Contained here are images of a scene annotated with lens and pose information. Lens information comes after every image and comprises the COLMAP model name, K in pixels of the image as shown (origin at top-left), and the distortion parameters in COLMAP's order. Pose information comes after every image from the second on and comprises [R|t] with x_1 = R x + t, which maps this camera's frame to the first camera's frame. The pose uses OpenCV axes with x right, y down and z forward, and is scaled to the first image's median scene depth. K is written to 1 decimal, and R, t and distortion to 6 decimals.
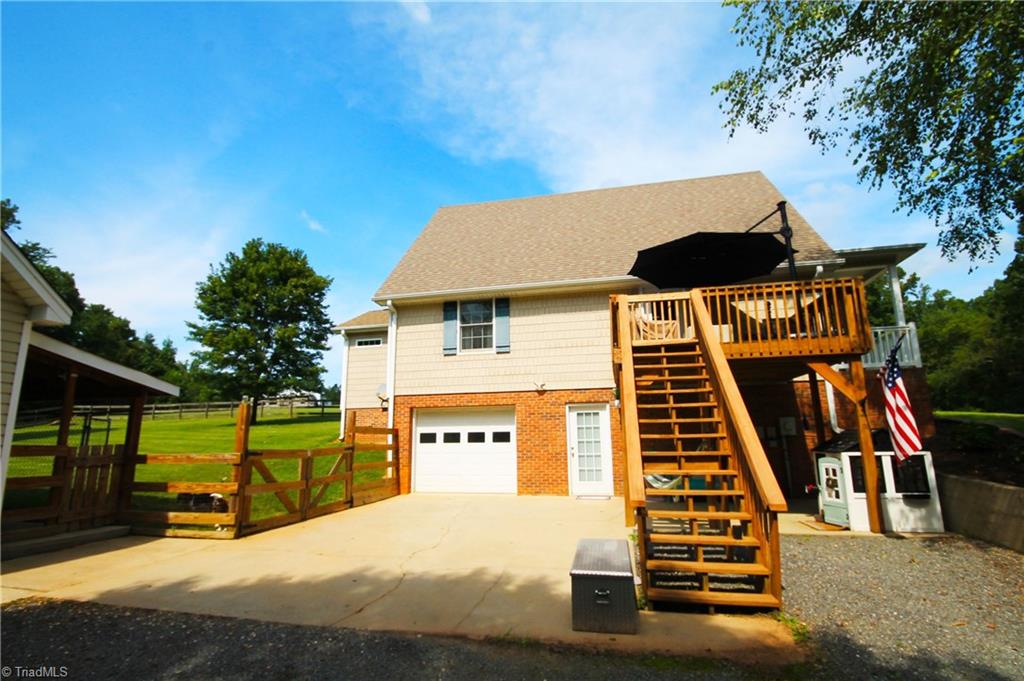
lens RADIAL K [[475.1, 0, 508.9], [0, 475.1, 355.8], [0, 0, 1]] dist [0.001398, 0.000546]
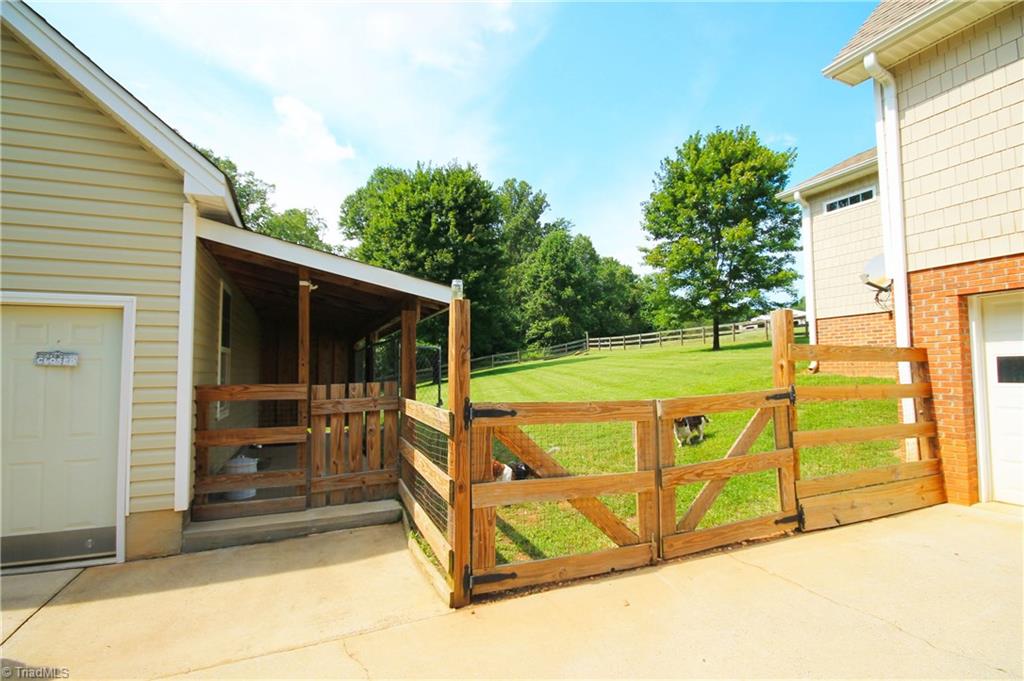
lens RADIAL K [[468.4, 0, 512.0], [0, 468.4, 340.5], [0, 0, 1]] dist [-0.014607, -0.000117]
pose [[0.569746, -0.042563, -0.820718, -0.051803], [0.142806, 0.988592, 0.047868, 0.036812], [0.809318, -0.144476, 0.569325, 0.231463]]
